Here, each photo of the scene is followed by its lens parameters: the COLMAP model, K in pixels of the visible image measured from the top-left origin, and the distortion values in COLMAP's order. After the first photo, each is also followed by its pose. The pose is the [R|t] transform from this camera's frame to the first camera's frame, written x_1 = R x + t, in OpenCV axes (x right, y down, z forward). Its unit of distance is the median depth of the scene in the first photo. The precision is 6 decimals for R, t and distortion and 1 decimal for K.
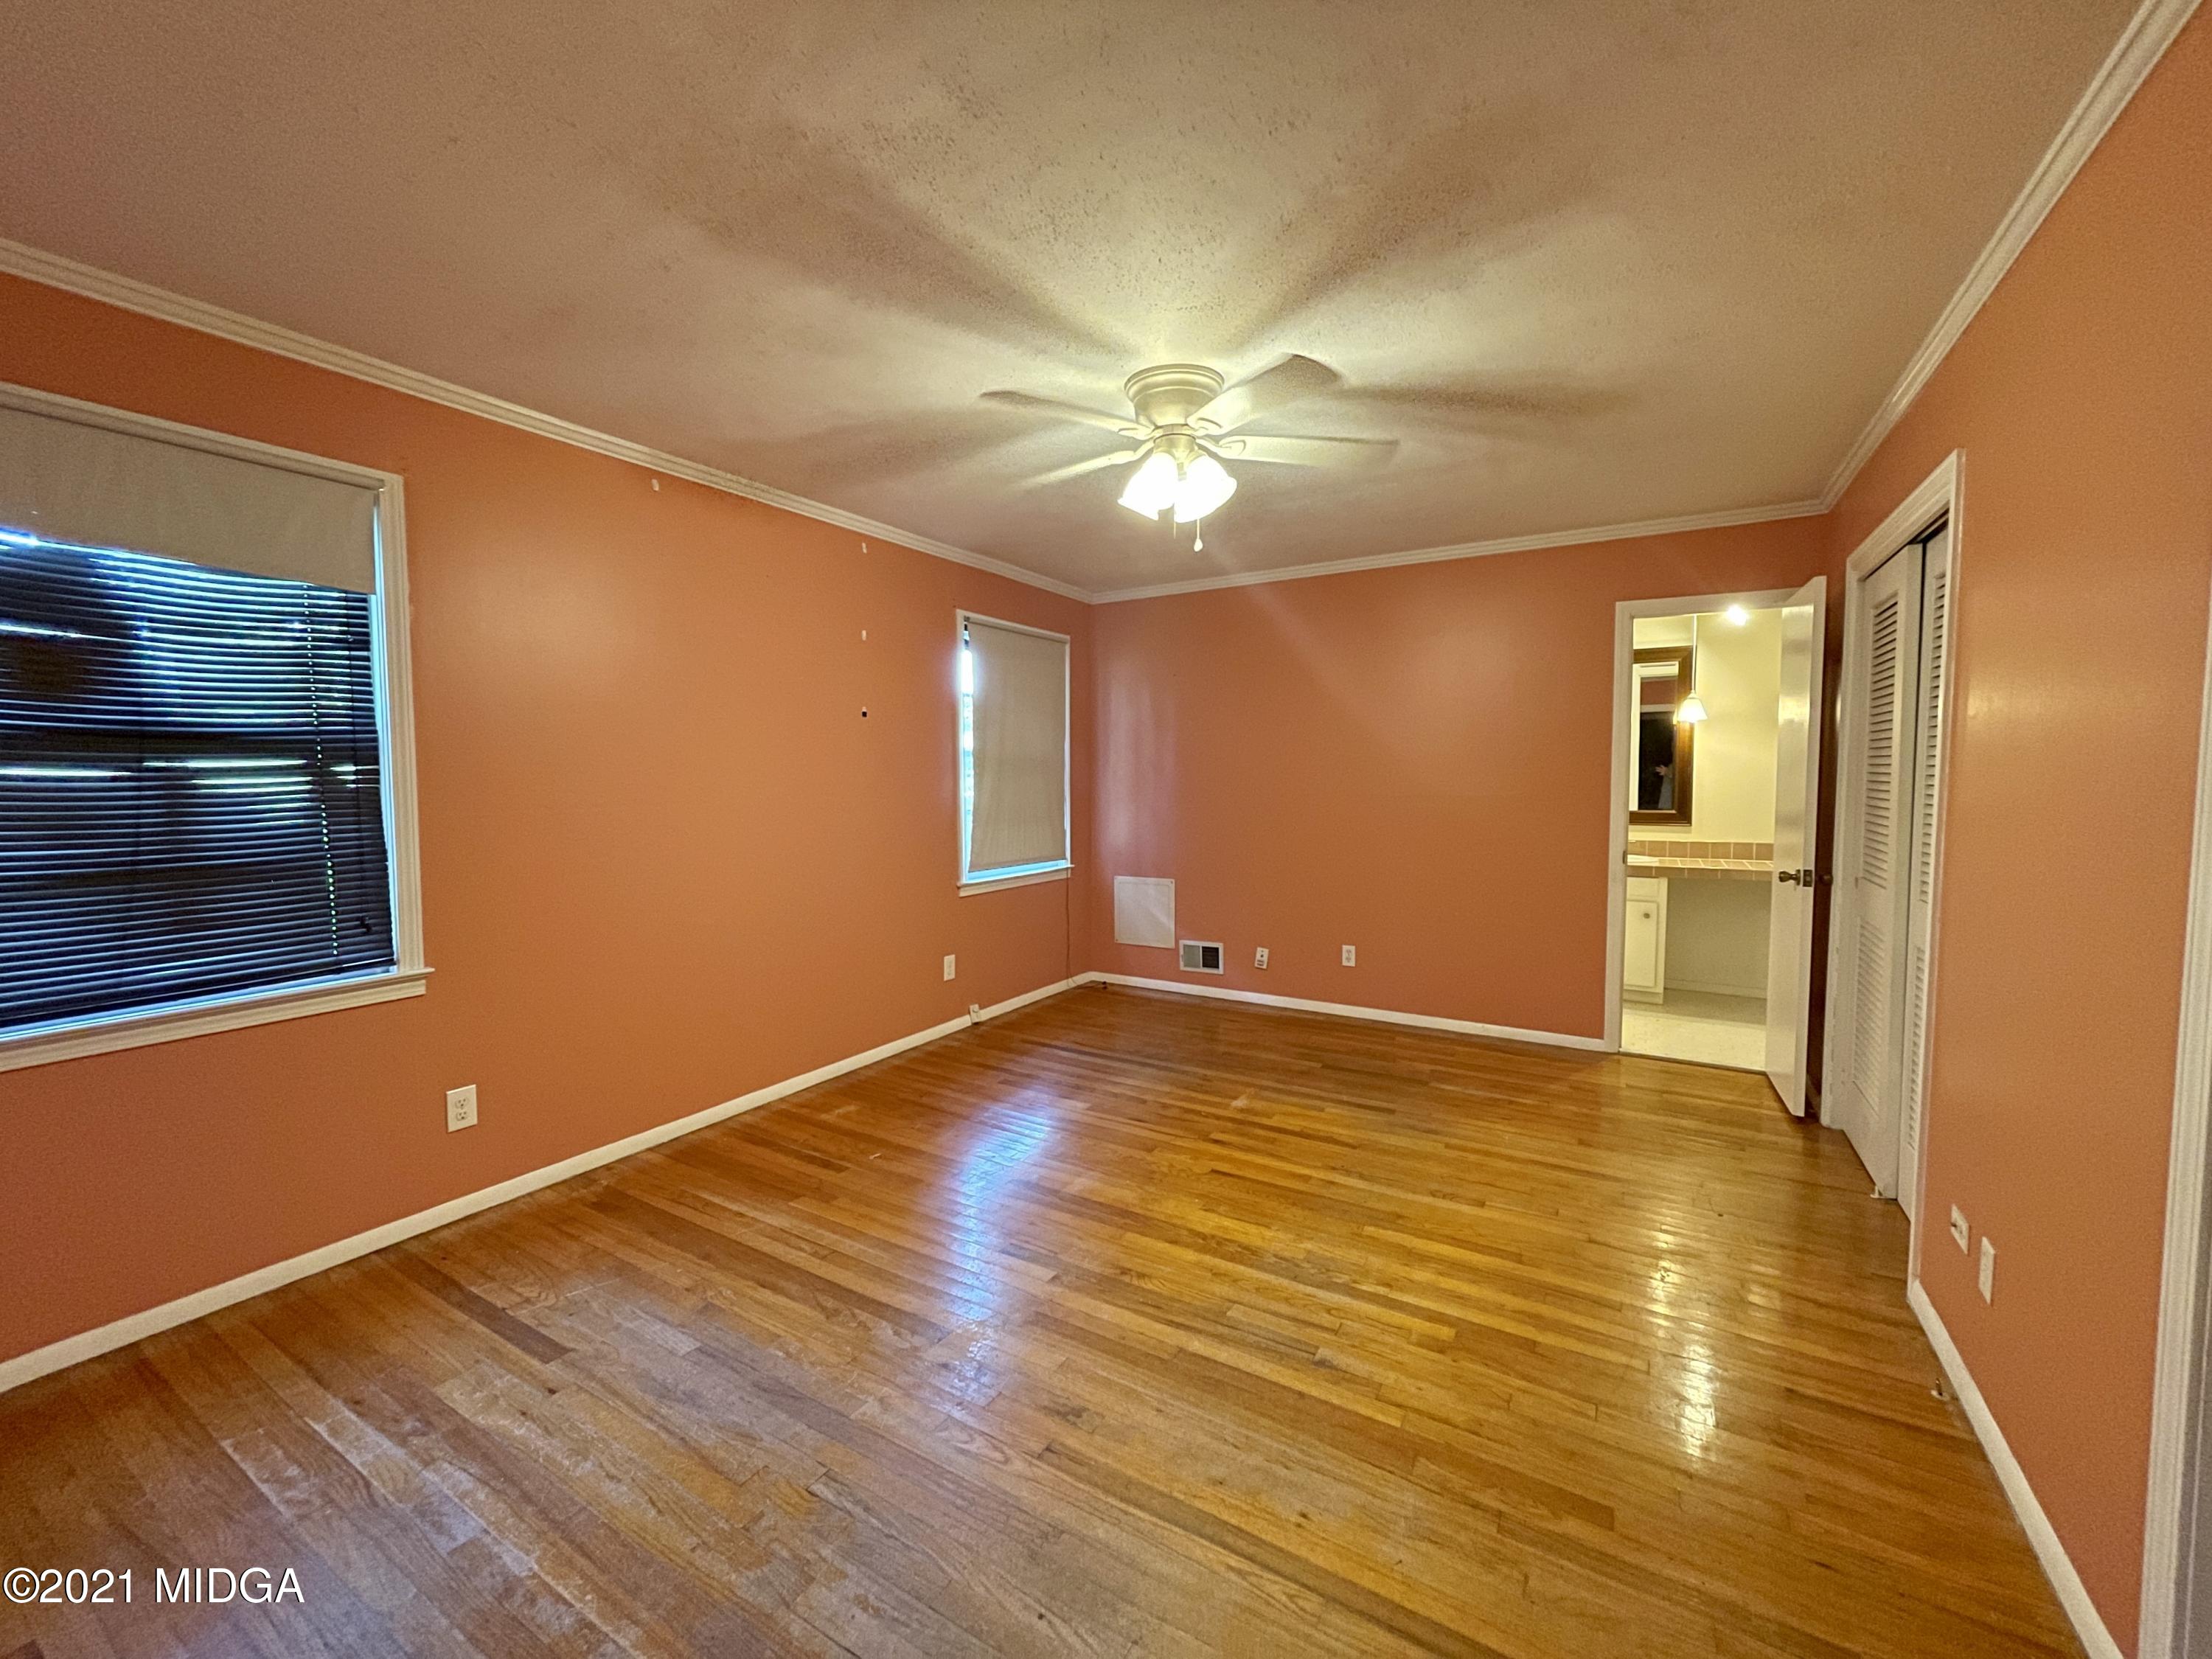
lens RADIAL K [[891.7, 0, 1107.1], [0, 891.7, 824.0], [0, 0, 1]] dist [-0.001439, -0.000069]
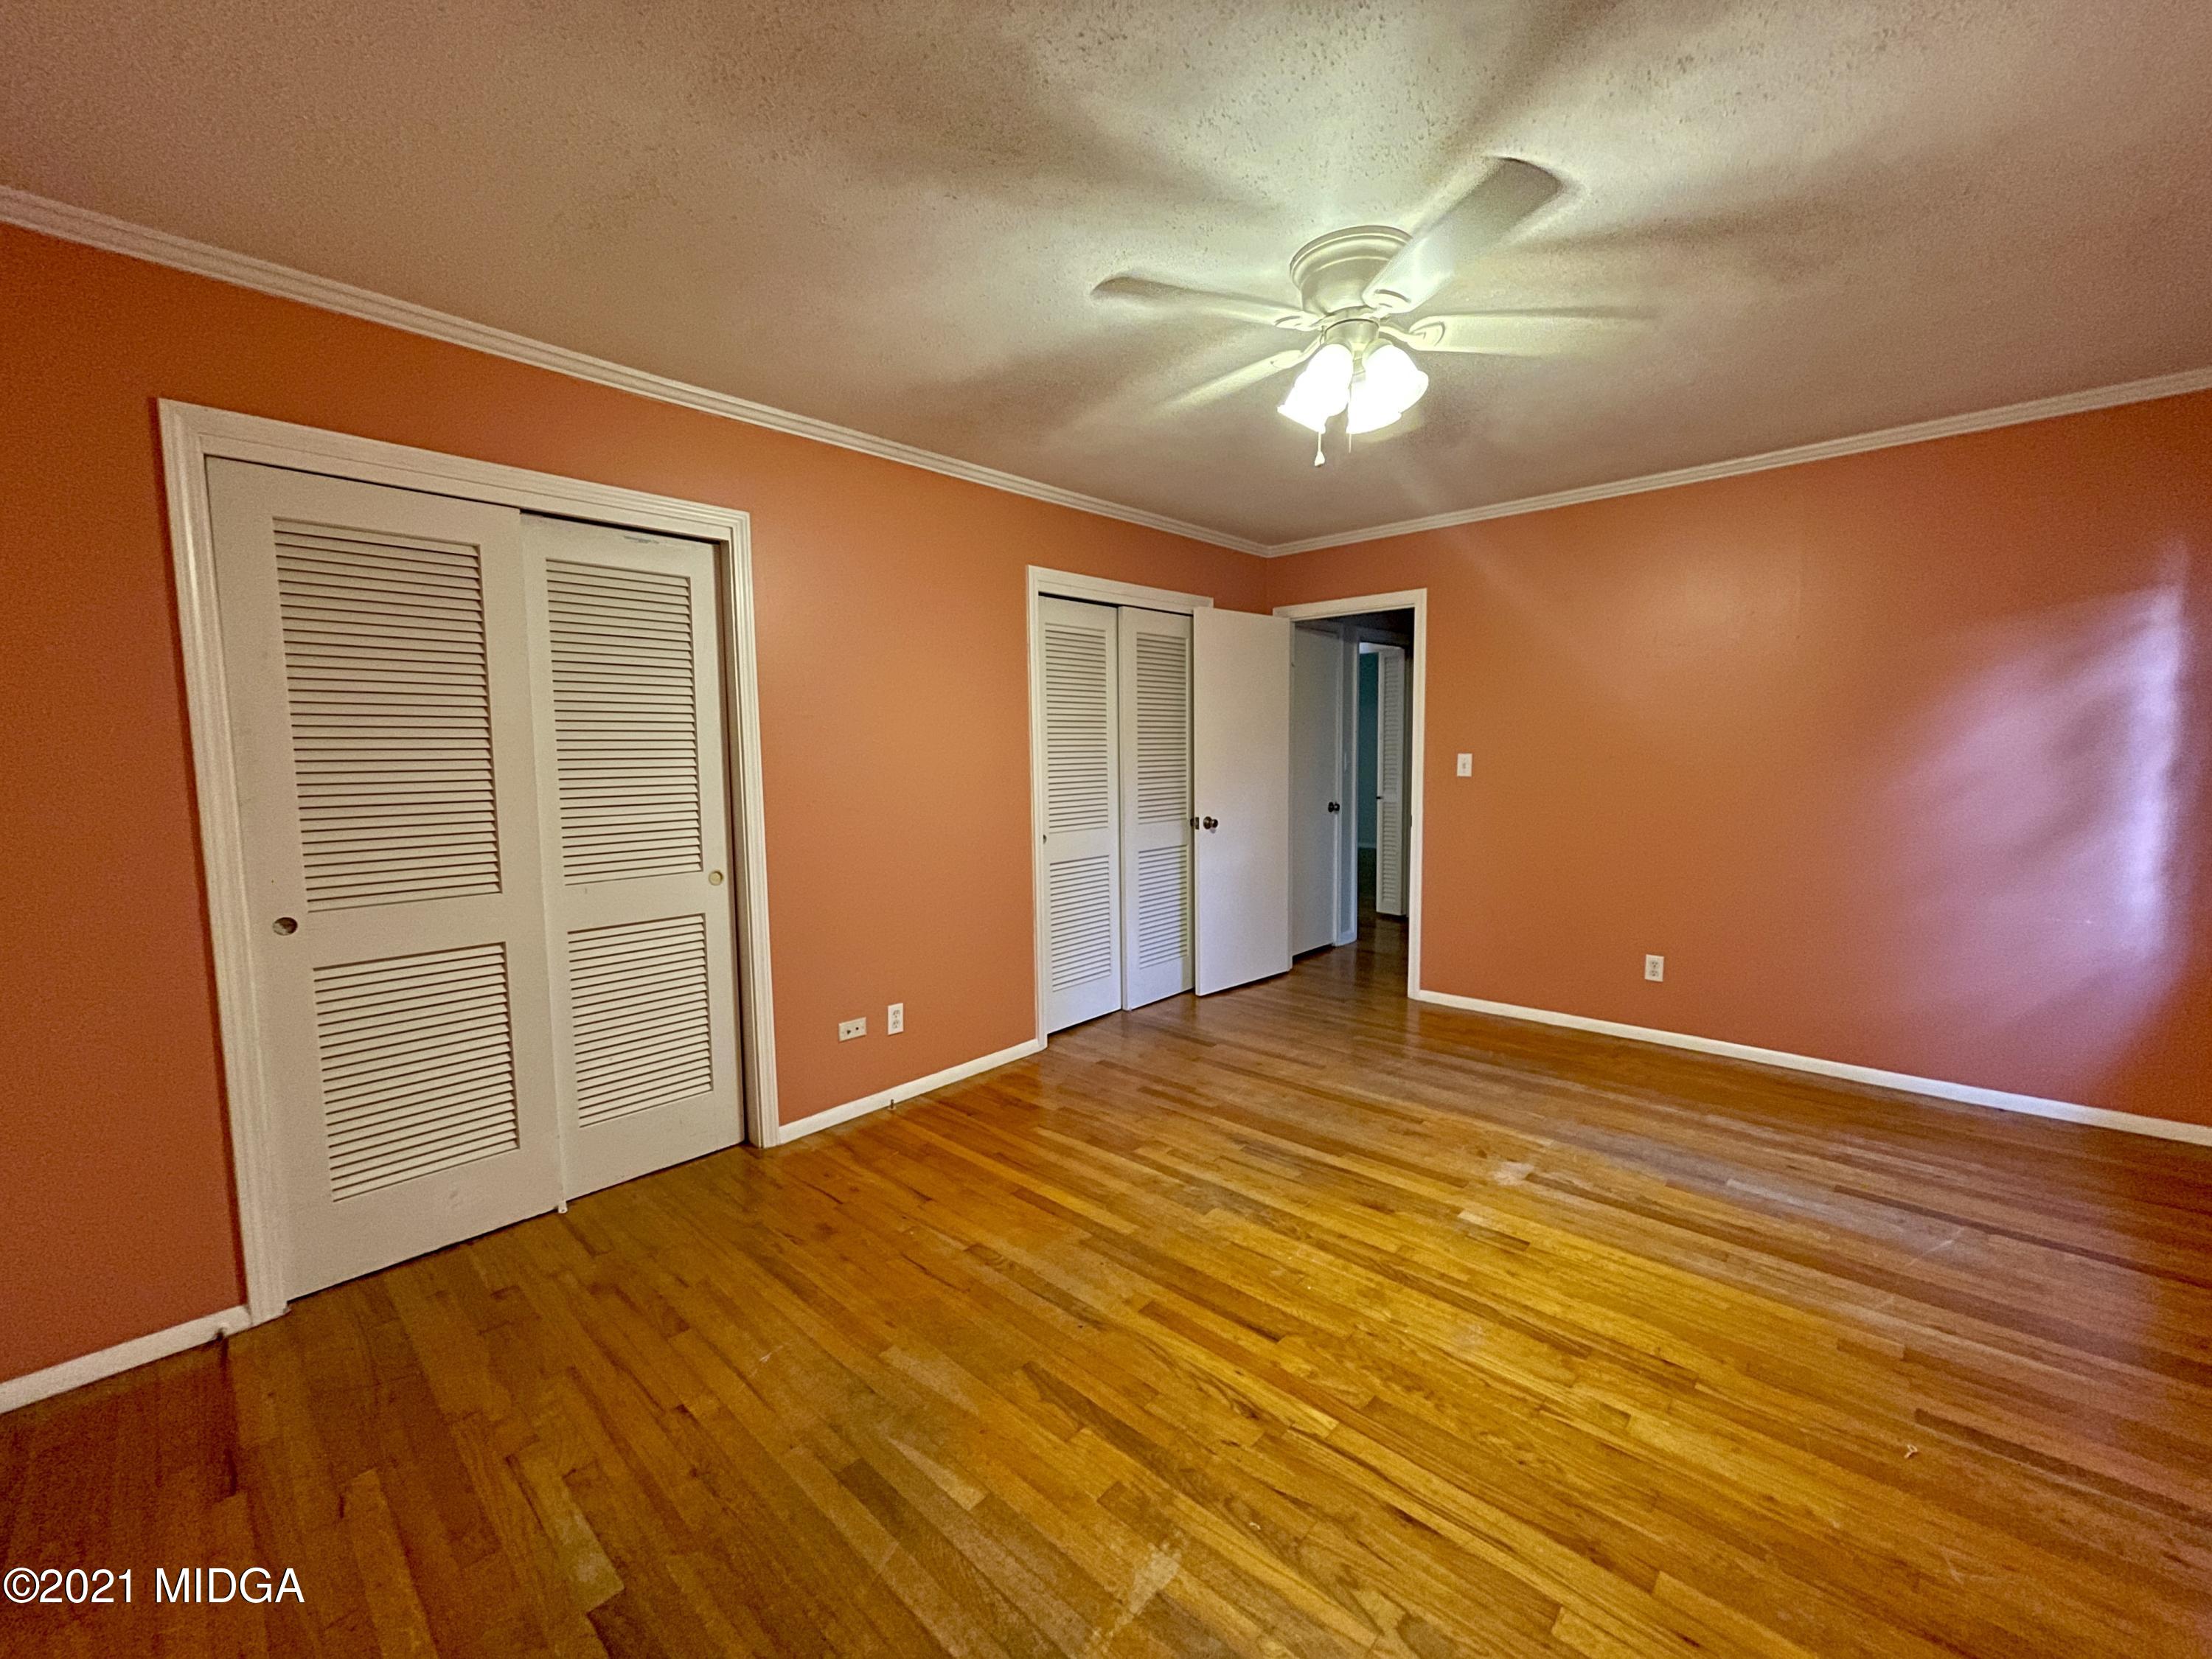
lens RADIAL K [[891.7, 0, 1106.0], [0, 891.7, 827.7], [0, 0, 1]] dist [-0.001439, -0.000069]
pose [[-0.979008, -0.002315, 0.203811, 0.125456], [0.028154, 0.988814, 0.146470, -0.107939], [-0.201870, 0.149134, -0.967992, 1.872604]]
